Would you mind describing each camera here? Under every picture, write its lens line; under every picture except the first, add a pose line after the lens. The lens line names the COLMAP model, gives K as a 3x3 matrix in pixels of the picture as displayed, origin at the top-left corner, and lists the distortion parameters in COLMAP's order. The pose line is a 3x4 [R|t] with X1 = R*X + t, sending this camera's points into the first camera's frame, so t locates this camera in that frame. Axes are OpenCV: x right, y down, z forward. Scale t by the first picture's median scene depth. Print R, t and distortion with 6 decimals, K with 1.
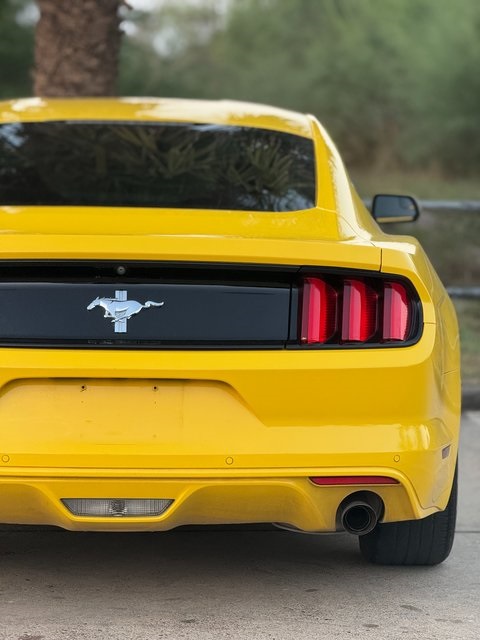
lens RADIAL K [[2234.4, 0, 240.9], [0, 2234.4, 320.6], [0, 0, 1]] dist [0.250374, 0.000000]
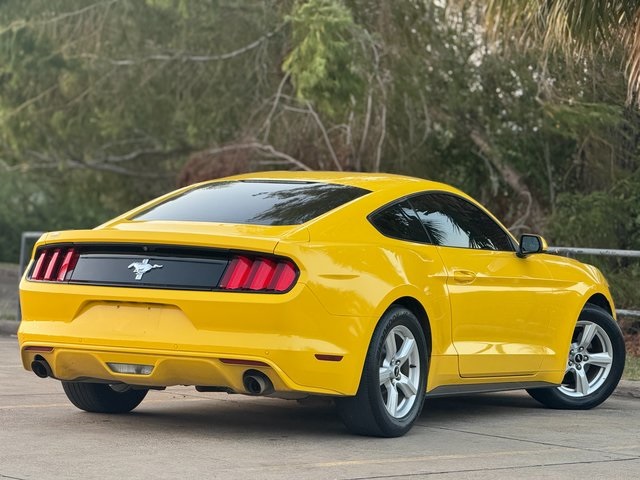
lens RADIAL K [[2234.4, 0, 320.4], [0, 2234.4, 240.0], [0, 0, 1]] dist [0.250374, 0.000000]
pose [[0.865579, 0.018548, -0.500428, 1.059654], [-0.064618, 0.995096, -0.074887, 0.106794], [0.496585, 0.097158, 0.862533, -0.611182]]
